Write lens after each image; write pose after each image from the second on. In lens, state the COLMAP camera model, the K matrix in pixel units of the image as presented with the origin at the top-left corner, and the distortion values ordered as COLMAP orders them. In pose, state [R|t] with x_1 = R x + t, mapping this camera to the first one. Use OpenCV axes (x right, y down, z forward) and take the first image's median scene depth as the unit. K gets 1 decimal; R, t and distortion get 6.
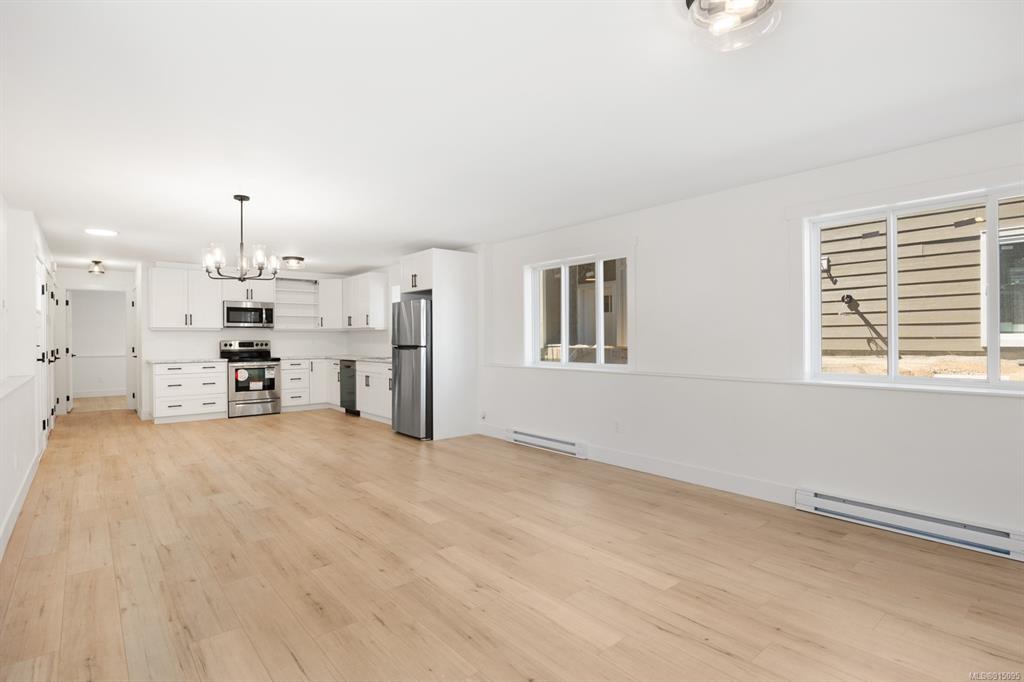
lens RADIAL K [[507.6, 0, 512.0], [0, 507.6, 341.0], [0, 0, 1]] dist [-0.012880, 0.000610]
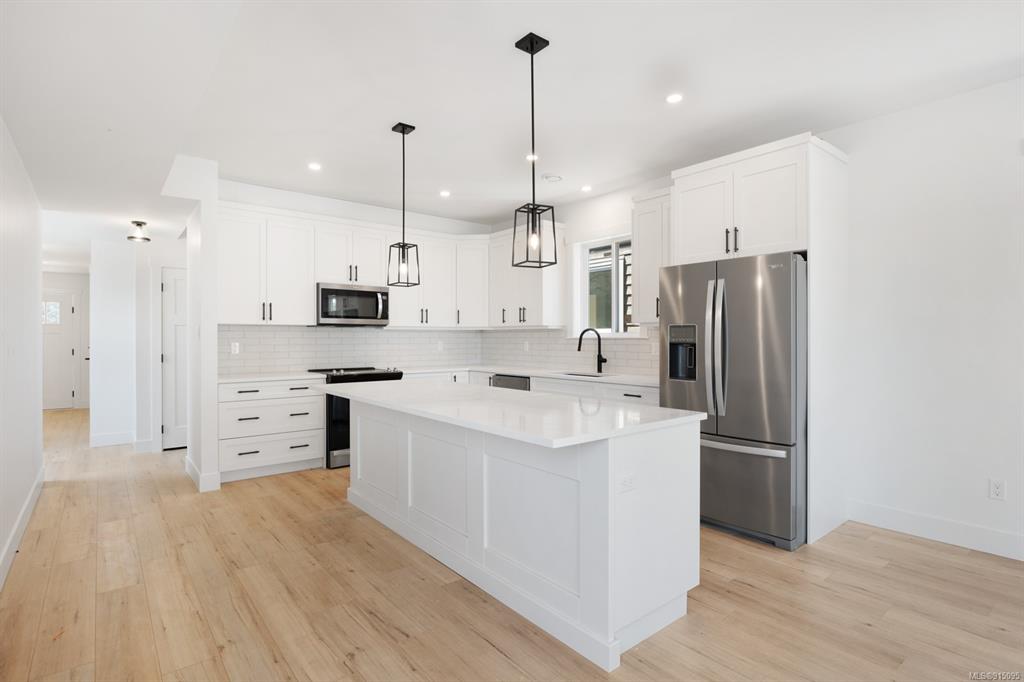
lens RADIAL K [[524.2, 0, 532.3], [0, 524.2, 342.4], [0, 0, 1]] dist [-0.061476, 0.000000]
pose [[0.999986, 0.002062, -0.004805, -0.301202], [-0.002103, 0.999963, -0.008352, 0.000941], [0.004788, 0.008362, 0.999954, 0.352756]]
